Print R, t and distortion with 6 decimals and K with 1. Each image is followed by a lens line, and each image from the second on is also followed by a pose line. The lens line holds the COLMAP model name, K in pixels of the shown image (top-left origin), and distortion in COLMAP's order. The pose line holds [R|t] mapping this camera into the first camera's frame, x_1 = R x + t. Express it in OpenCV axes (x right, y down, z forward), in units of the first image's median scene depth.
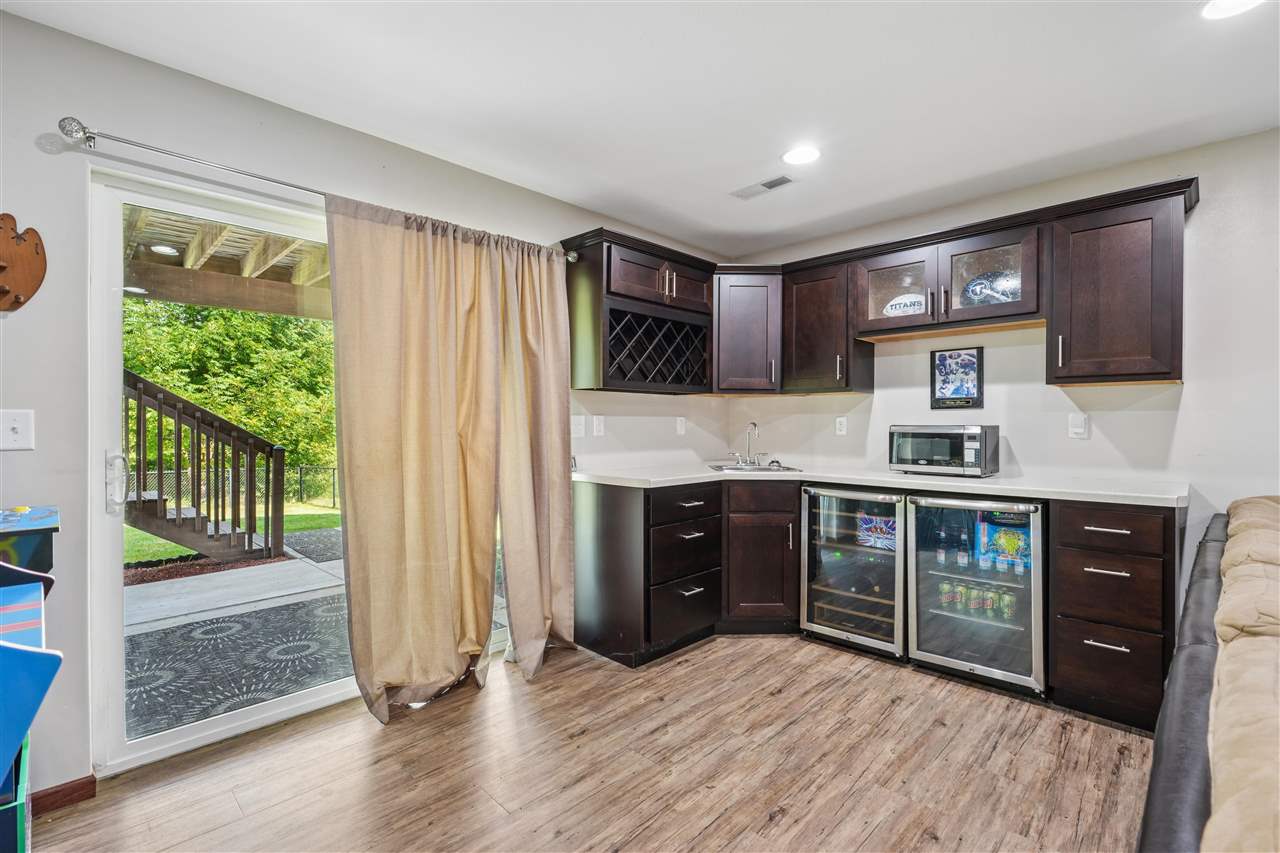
lens RADIAL K [[579.4, 0, 640.3], [0, 579.4, 421.7], [0, 0, 1]] dist [-0.004325, -0.000587]
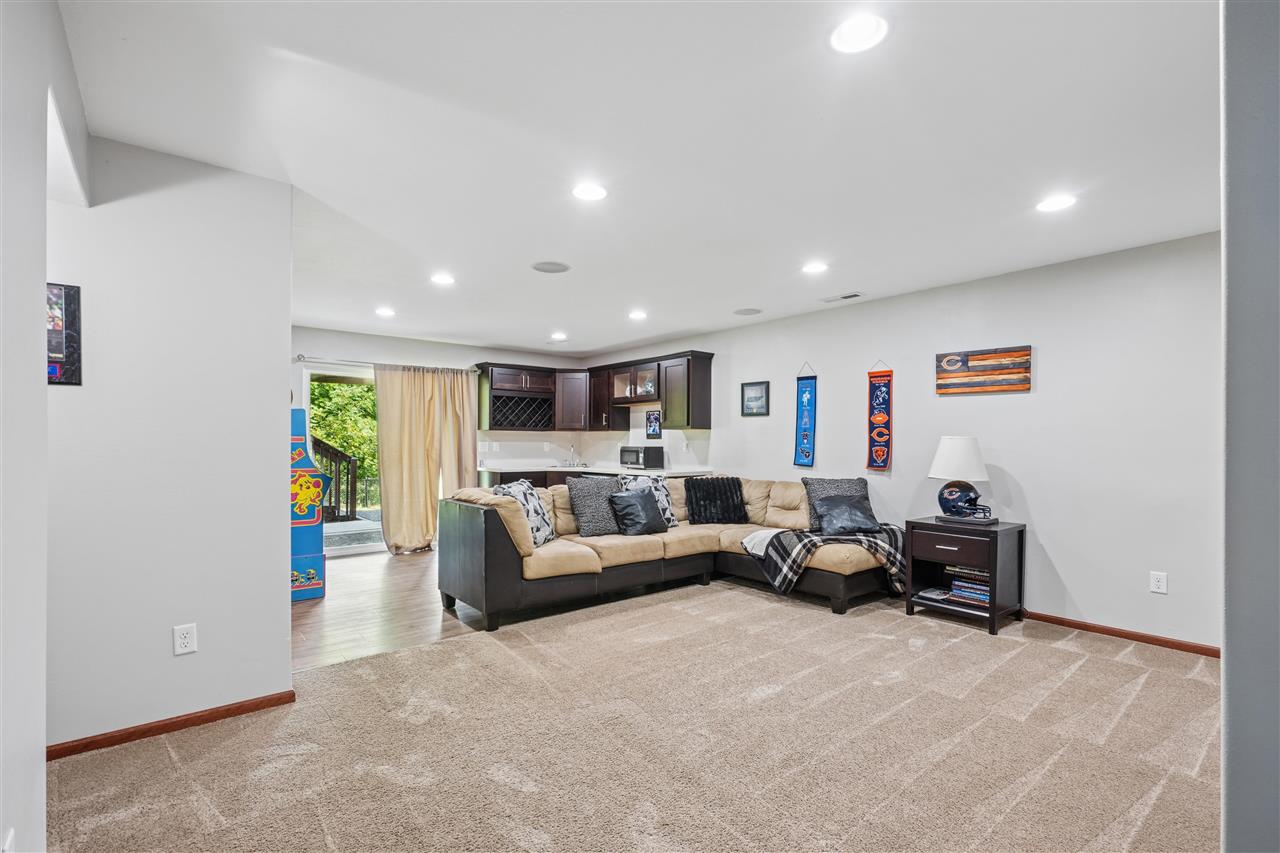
lens RADIAL K [[580.8, 0, 633.6], [0, 580.8, 438.7], [0, 0, 1]] dist [-0.001000, 0.000040]
pose [[0.995009, 0.002064, -0.099764, 0.685419], [-0.002854, 0.999966, -0.007779, -0.006378], [0.099744, 0.008025, 0.994981, -1.156588]]
